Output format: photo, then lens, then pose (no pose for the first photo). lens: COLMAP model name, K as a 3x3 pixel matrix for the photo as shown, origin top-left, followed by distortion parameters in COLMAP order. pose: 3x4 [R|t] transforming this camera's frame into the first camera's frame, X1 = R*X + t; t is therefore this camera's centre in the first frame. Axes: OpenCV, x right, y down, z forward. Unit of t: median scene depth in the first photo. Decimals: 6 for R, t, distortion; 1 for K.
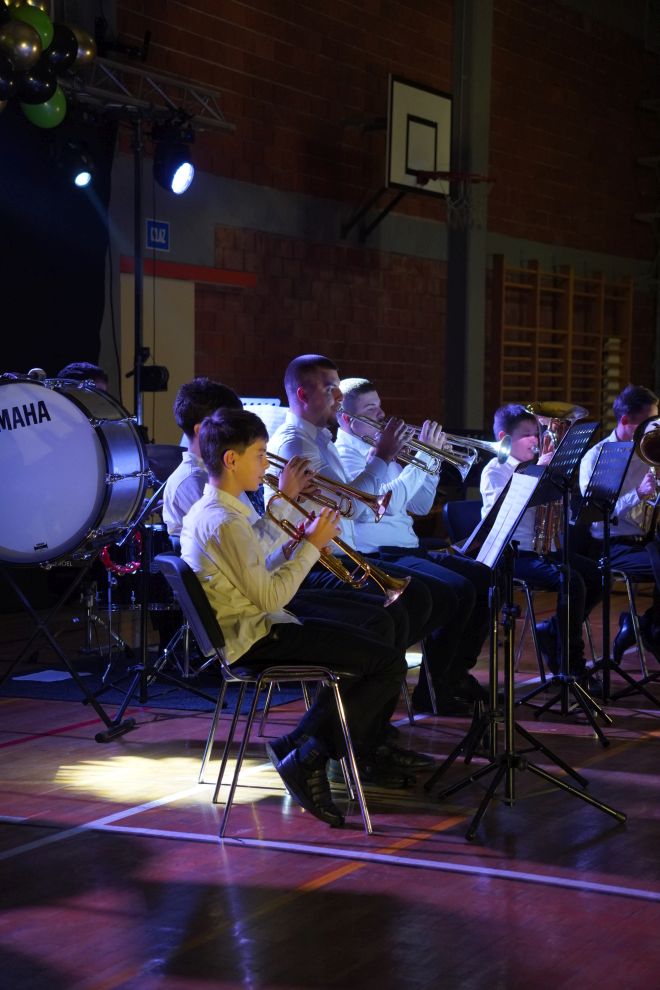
lens RADIAL K [[2060.7, 0, 328.6], [0, 2060.7, 494.2], [0, 0, 1]] dist [0.577925, 0.000000]
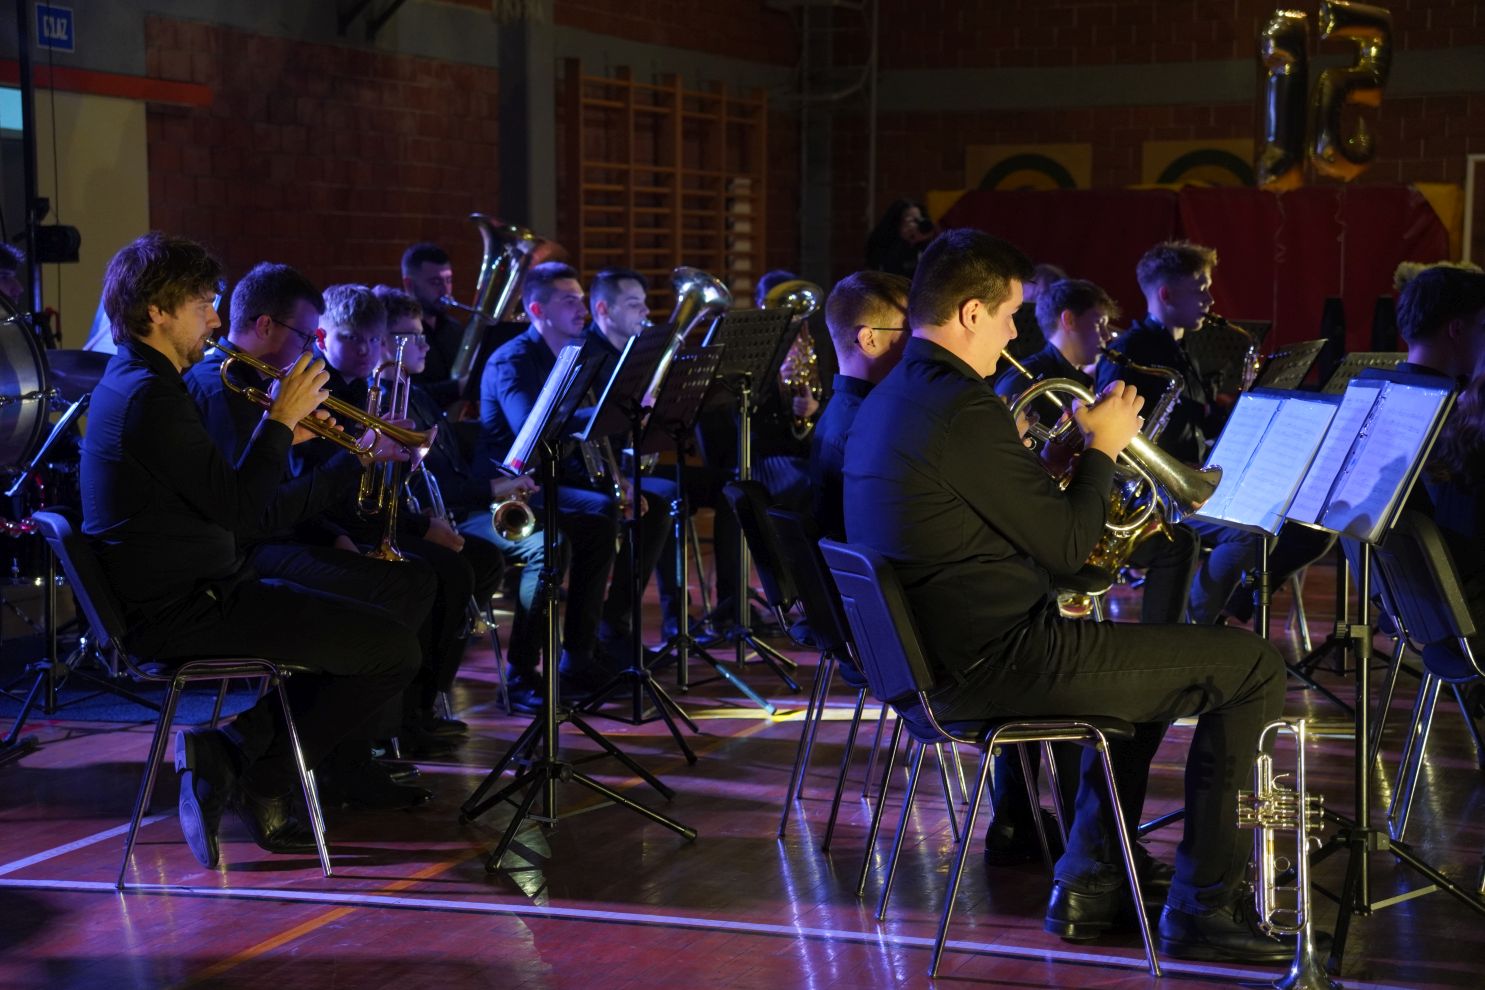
lens RADIAL K [[3091.0, 0, 751.3], [0, 3091.0, 492.6], [0, 0, 1]] dist [0.577925, 0.000000]
pose [[0.991741, -0.016432, 0.127203, 0.007465], [0.012258, 0.999363, 0.033525, -0.006006], [-0.127673, -0.031688, 0.991310, -0.071079]]
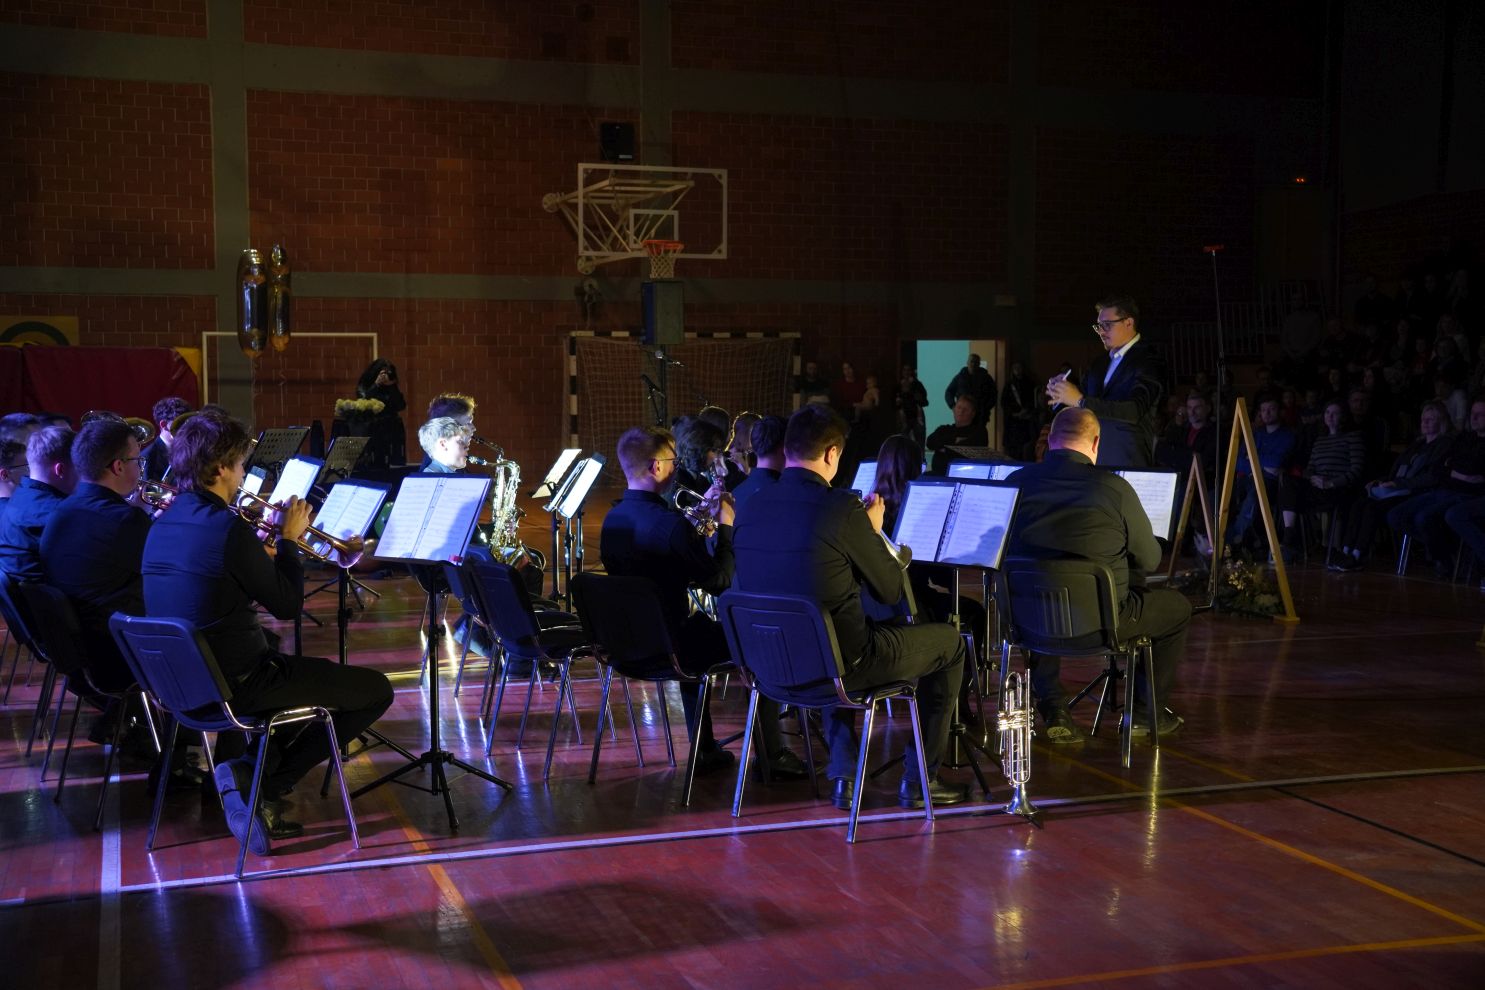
lens RADIAL K [[1817.6, 0, 718.6], [0, 1817.6, 486.1], [0, 0, 1]] dist [0.068615, 0.000000]
pose [[0.696181, -0.056605, 0.715631, -0.263507], [0.041612, 0.998392, 0.038489, -0.028436], [-0.716659, 0.002983, 0.697418, 0.088350]]
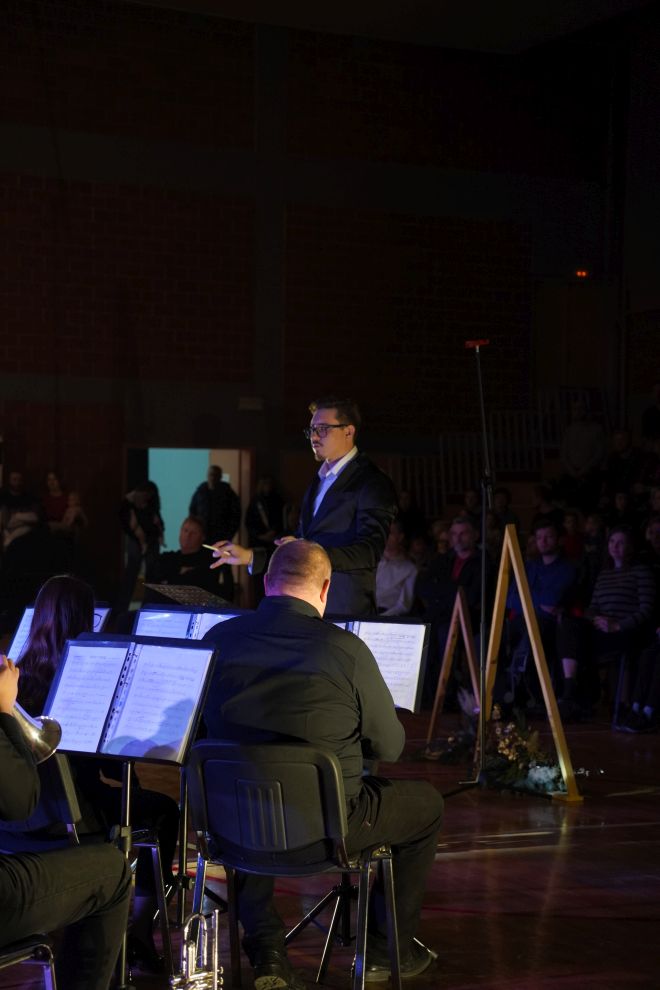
lens RADIAL K [[2060.7, 0, 302.8], [0, 2060.7, 503.7], [0, 0, 1]] dist [0.577925, 0.000000]
pose [[0.562542, -0.011754, 0.826685, -0.181421], [0.032247, 0.999450, -0.007733, -0.031283], [-0.826140, 0.031009, 0.562611, 0.127062]]
